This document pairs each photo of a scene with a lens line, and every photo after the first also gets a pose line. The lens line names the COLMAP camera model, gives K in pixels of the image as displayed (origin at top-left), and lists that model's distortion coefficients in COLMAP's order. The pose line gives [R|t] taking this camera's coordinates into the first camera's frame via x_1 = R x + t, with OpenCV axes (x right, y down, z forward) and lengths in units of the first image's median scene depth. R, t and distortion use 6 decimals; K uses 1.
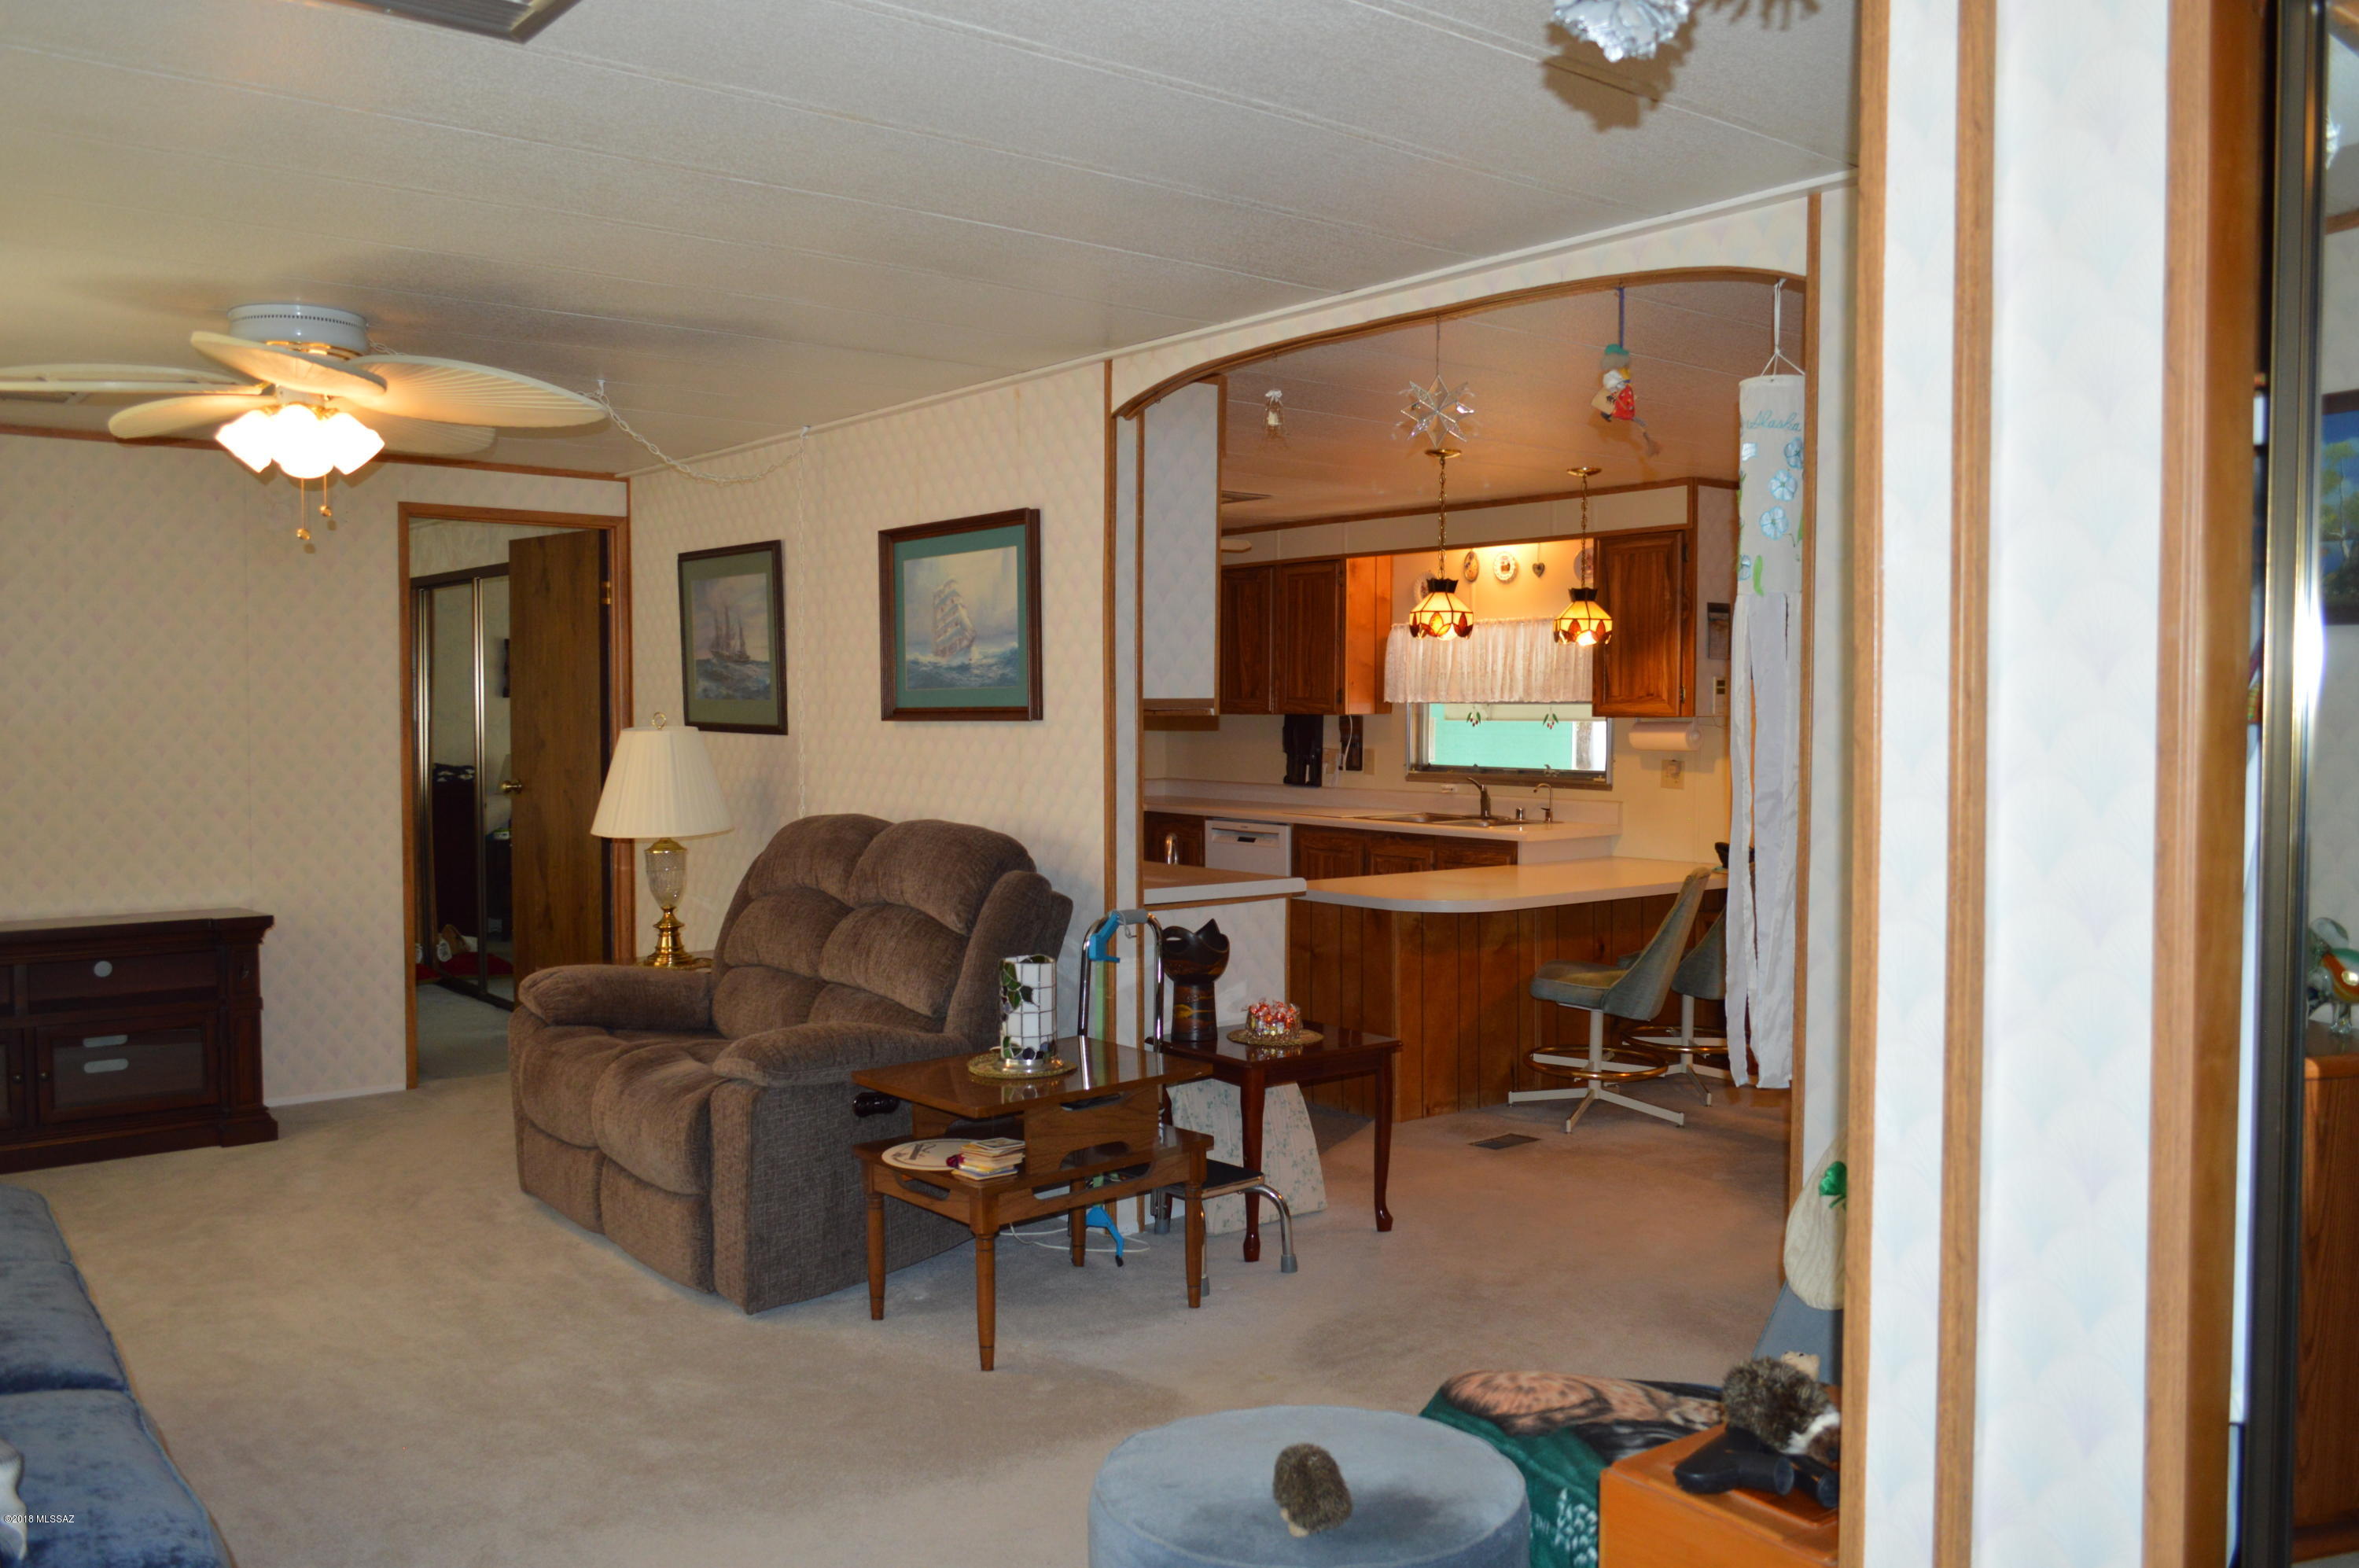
lens RADIAL K [[1855.8, 0, 1179.5], [0, 1855.8, 784.0], [0, 0, 1]] dist [-0.013921, 0.003470]
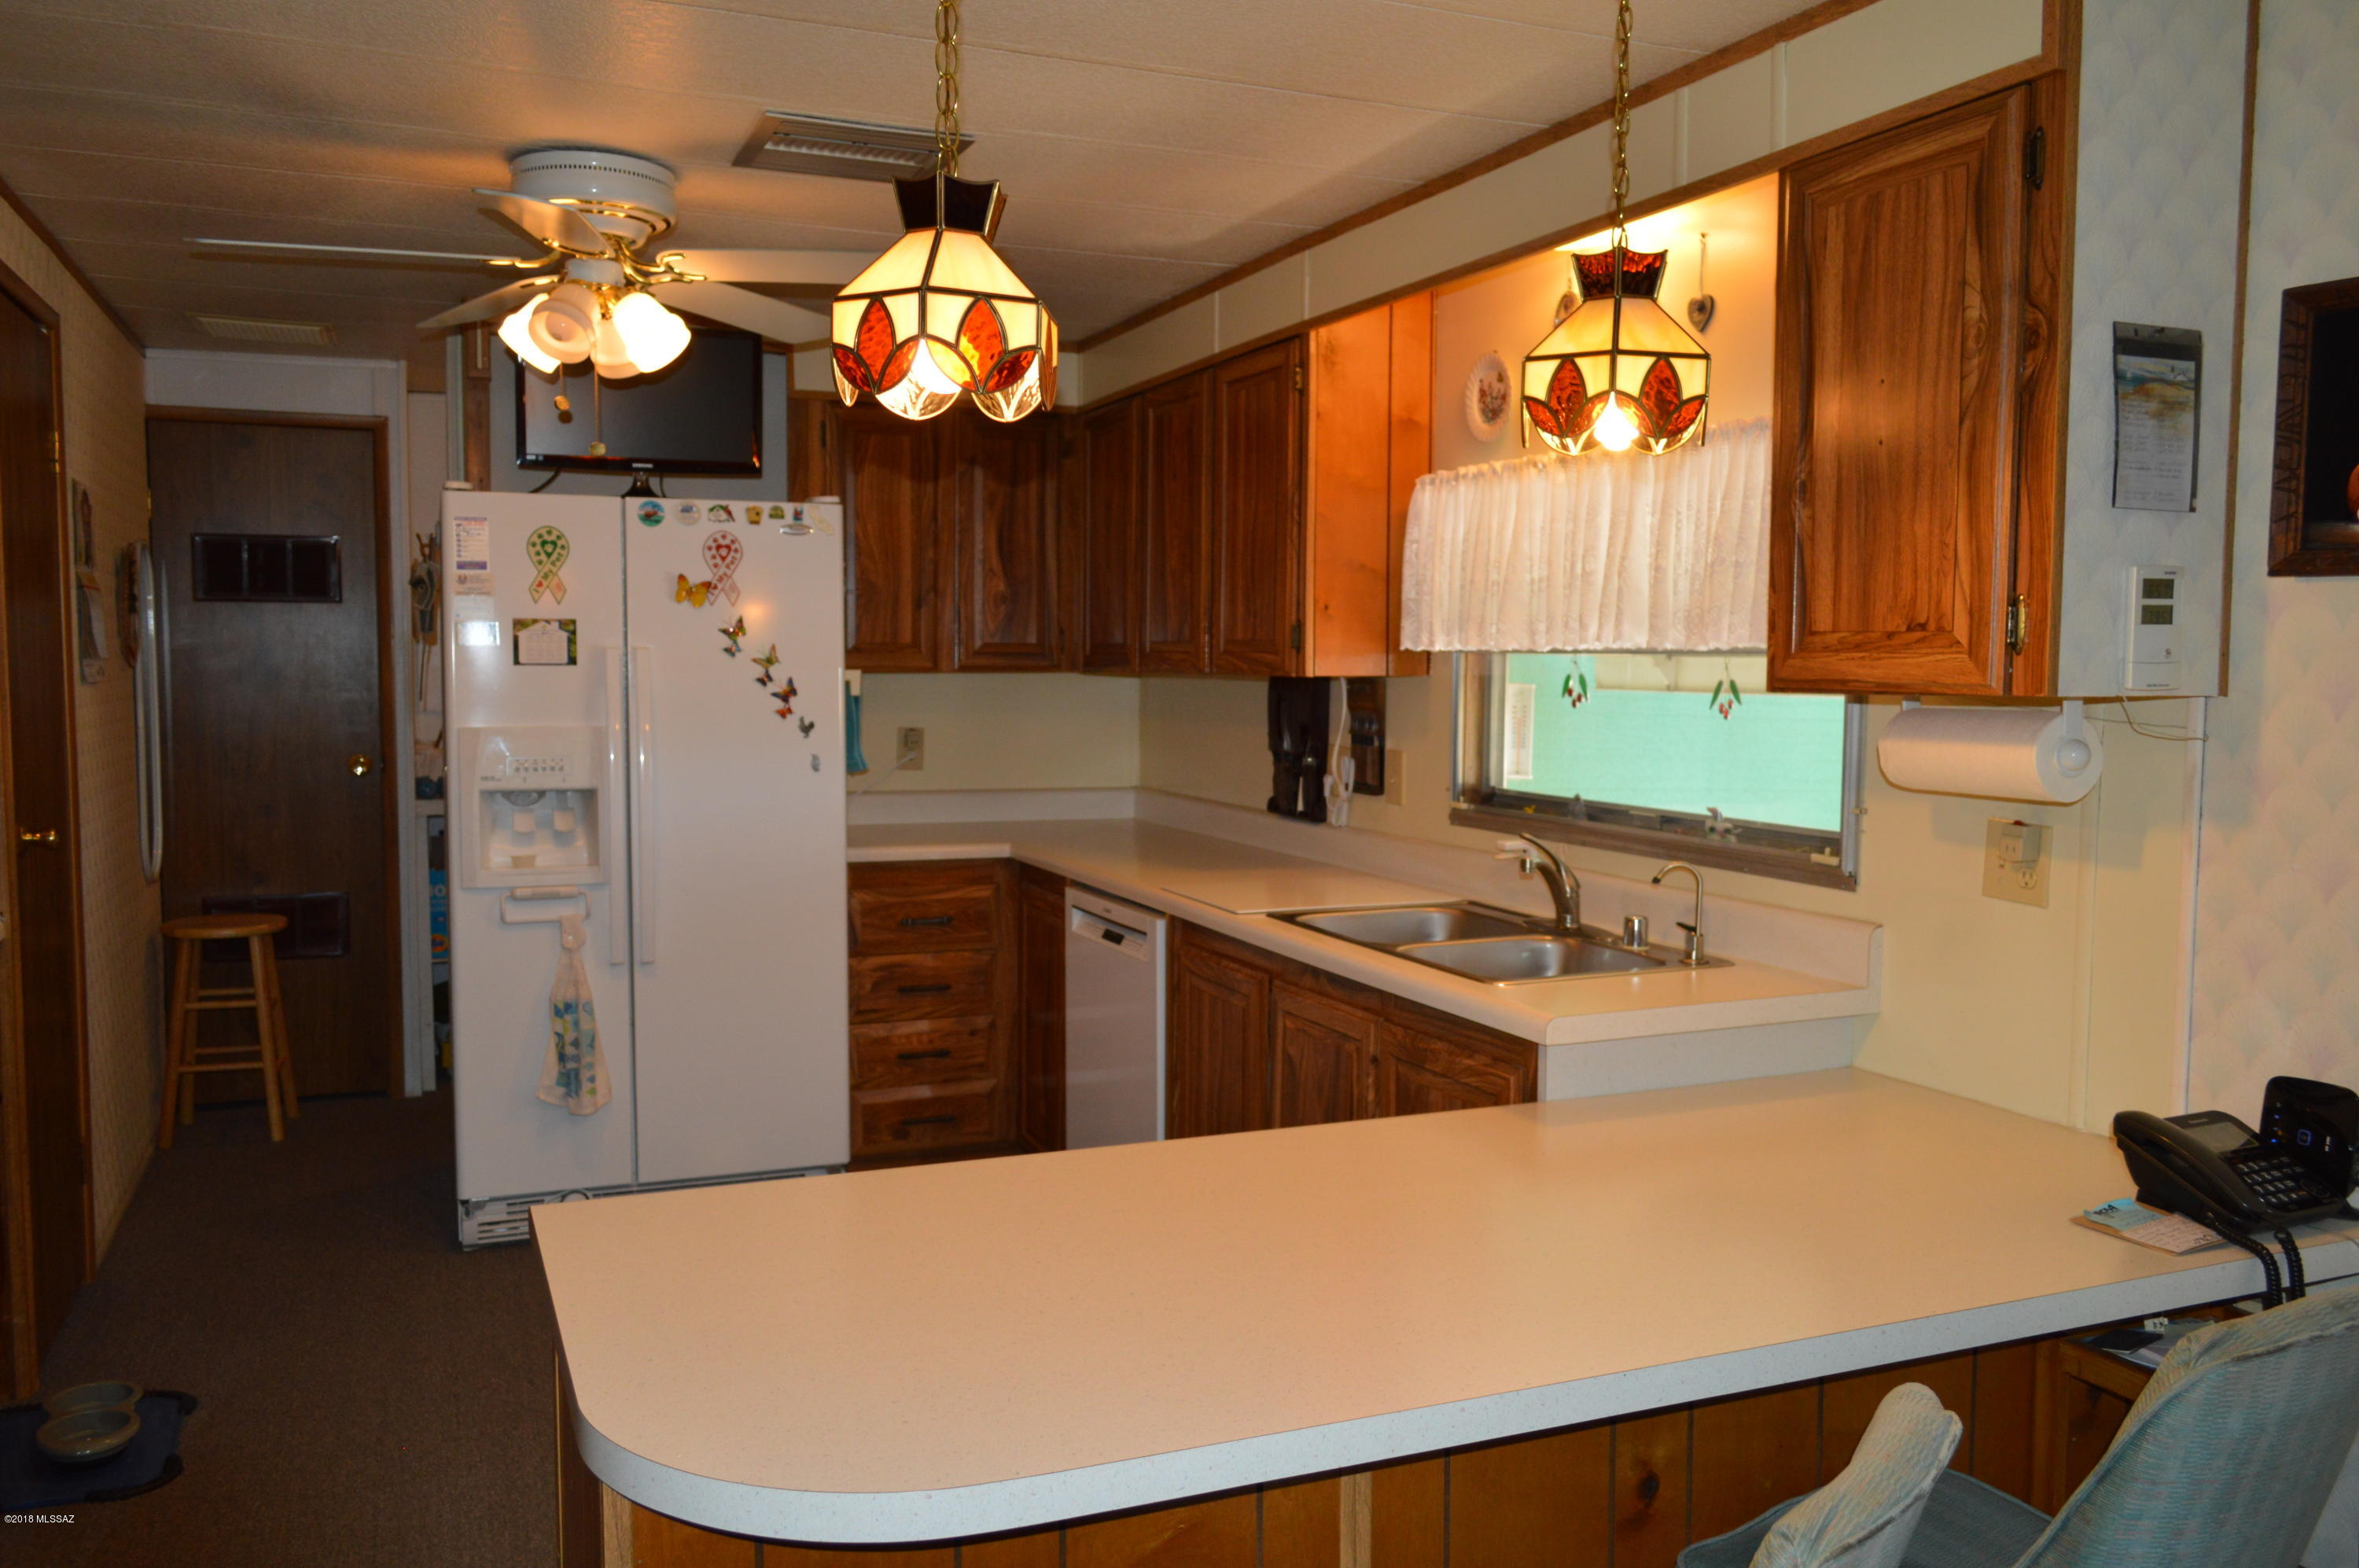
lens RADIAL K [[1855.8, 0, 1179.5], [0, 1855.8, 784.0], [0, 0, 1]] dist [-0.013921, 0.003470]
pose [[0.962342, 0.023159, -0.270853, 0.325403], [-0.016156, 0.999476, 0.028057, -0.041527], [0.271361, -0.022625, 0.962212, 0.977736]]
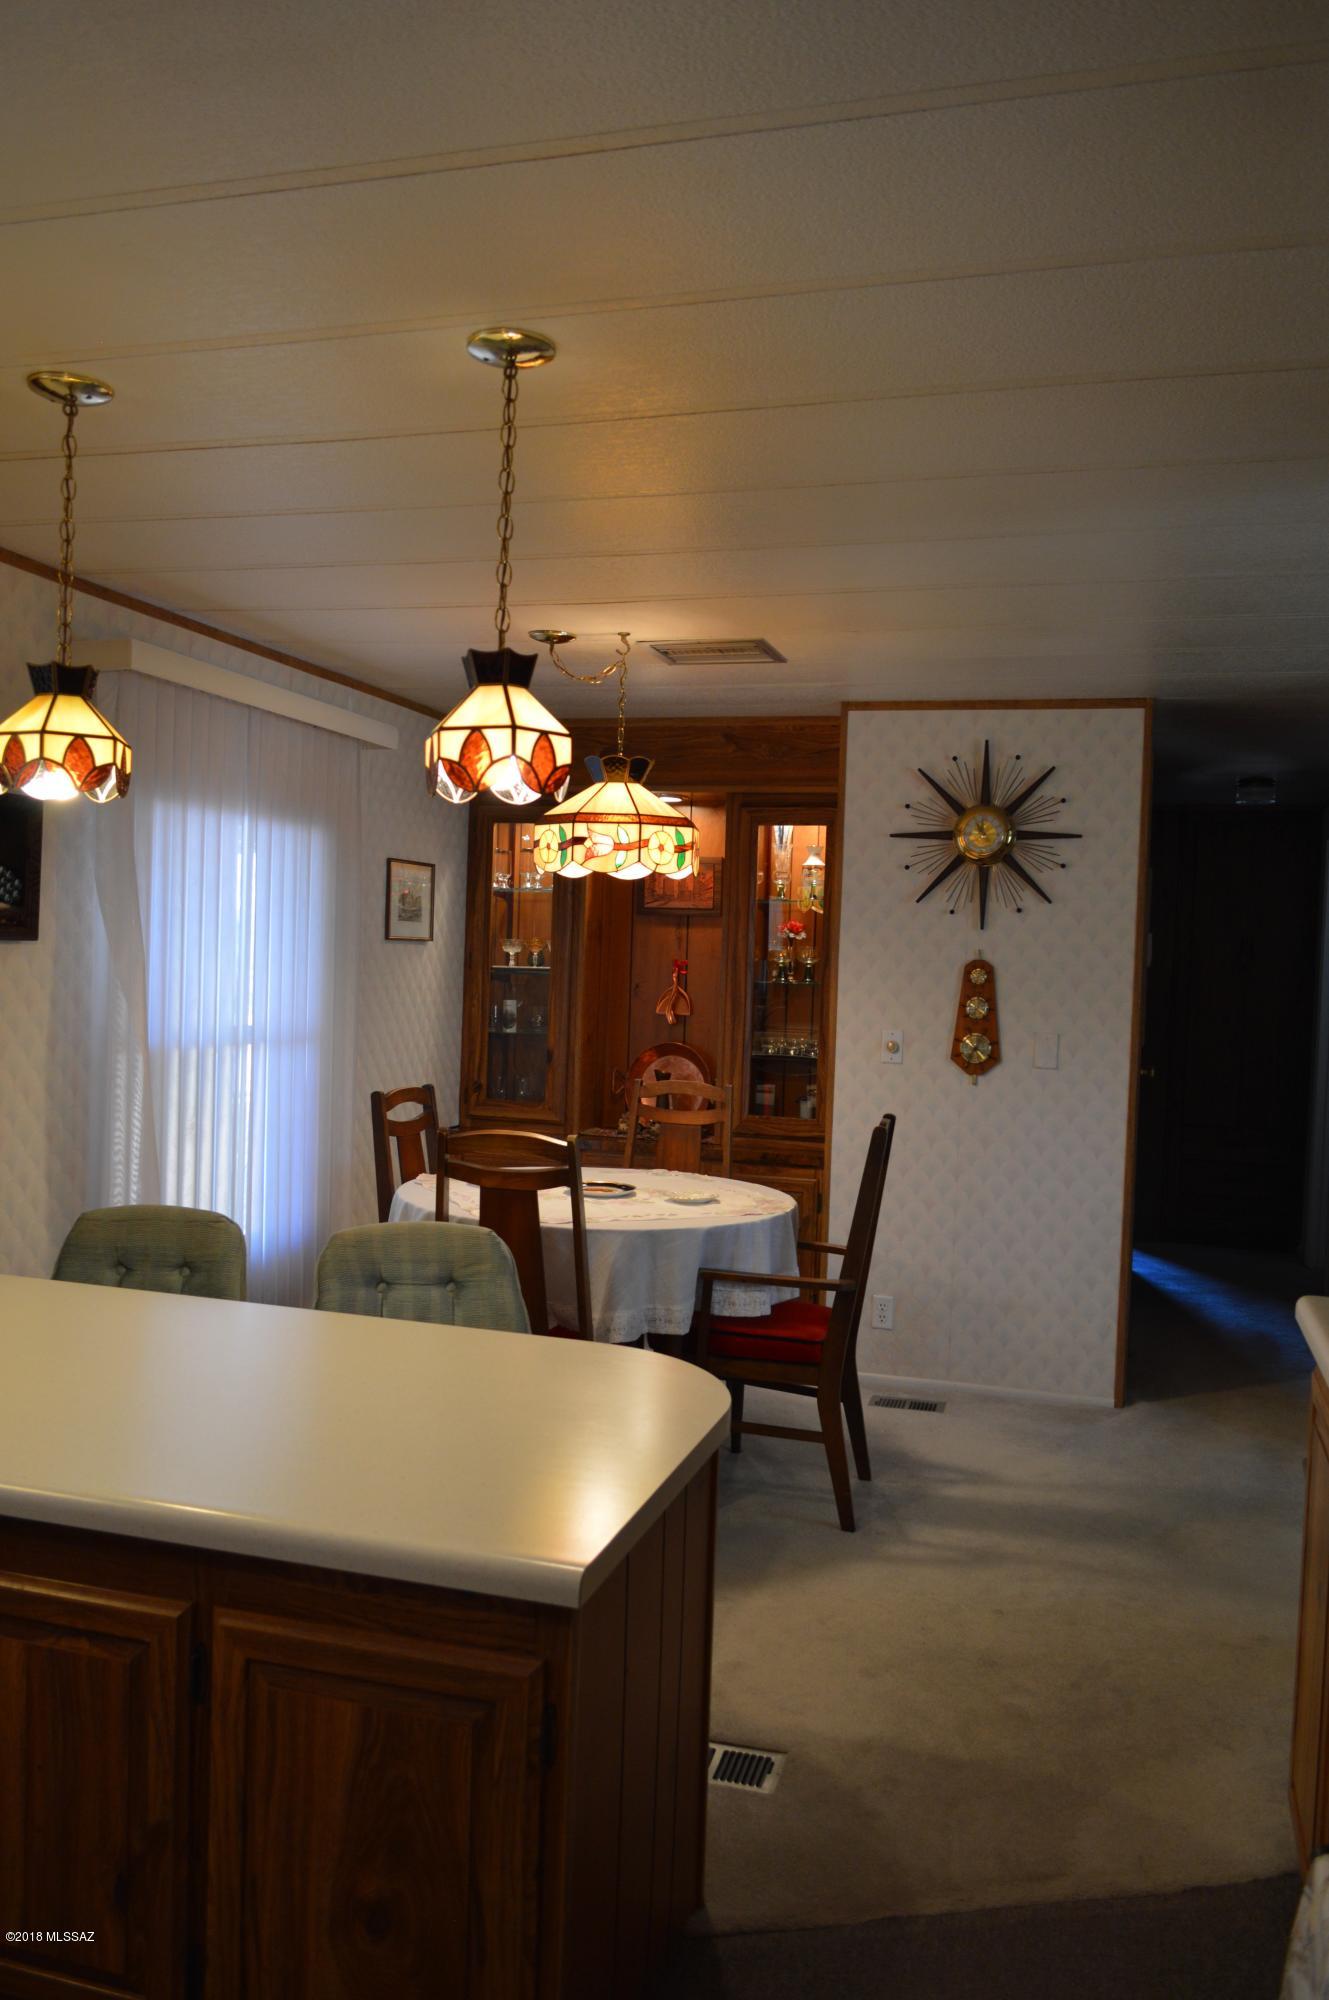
lens RADIAL K [[1573.3, 0, 664.5], [0, 1573.3, 1000.0], [0, 0, 1]] dist [-0.013921, 0.003470]
pose [[-0.569805, -0.048023, 0.820376, -0.219762], [-0.001132, 0.998336, 0.057653, -0.069668], [-0.821779, 0.031922, -0.568911, 1.509660]]
